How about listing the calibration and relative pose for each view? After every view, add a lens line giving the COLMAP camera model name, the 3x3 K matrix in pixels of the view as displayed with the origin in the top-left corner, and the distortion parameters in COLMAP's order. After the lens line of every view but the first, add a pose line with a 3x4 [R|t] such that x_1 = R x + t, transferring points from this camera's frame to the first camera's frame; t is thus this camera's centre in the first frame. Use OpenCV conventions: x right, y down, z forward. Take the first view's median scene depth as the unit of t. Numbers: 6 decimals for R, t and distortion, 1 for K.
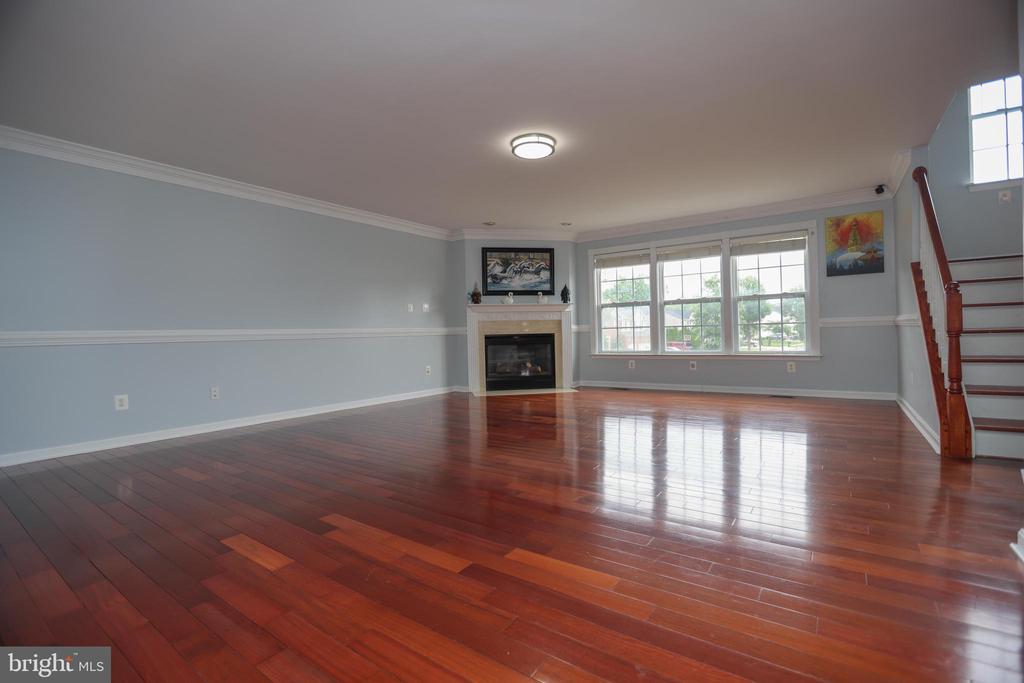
lens RADIAL K [[465.2, 0, 512.3], [0, 465.2, 334.9], [0, 0, 1]] dist [0.000497, 0.000323]
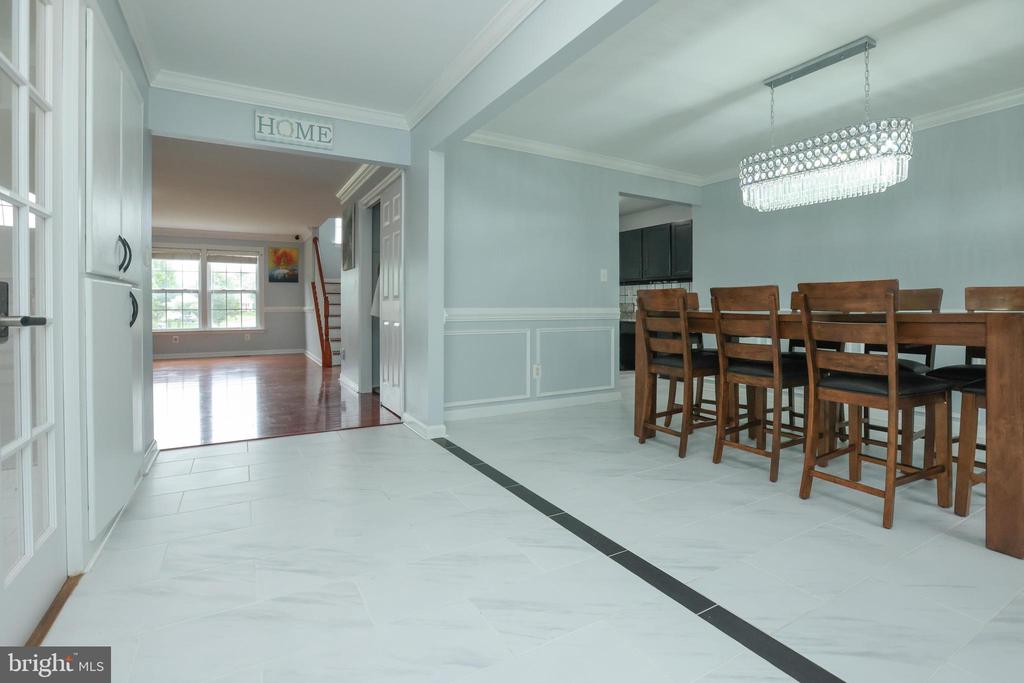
lens RADIAL K [[480.7, 0, 511.8], [0, 480.7, 310.5], [0, 0, 1]] dist [-0.000587, 0.000039]
pose [[0.435791, 0.018833, 0.899851, -0.504948], [-0.005702, 0.999819, -0.018163, 0.003083], [-0.900030, 0.002785, 0.435819, -0.547456]]
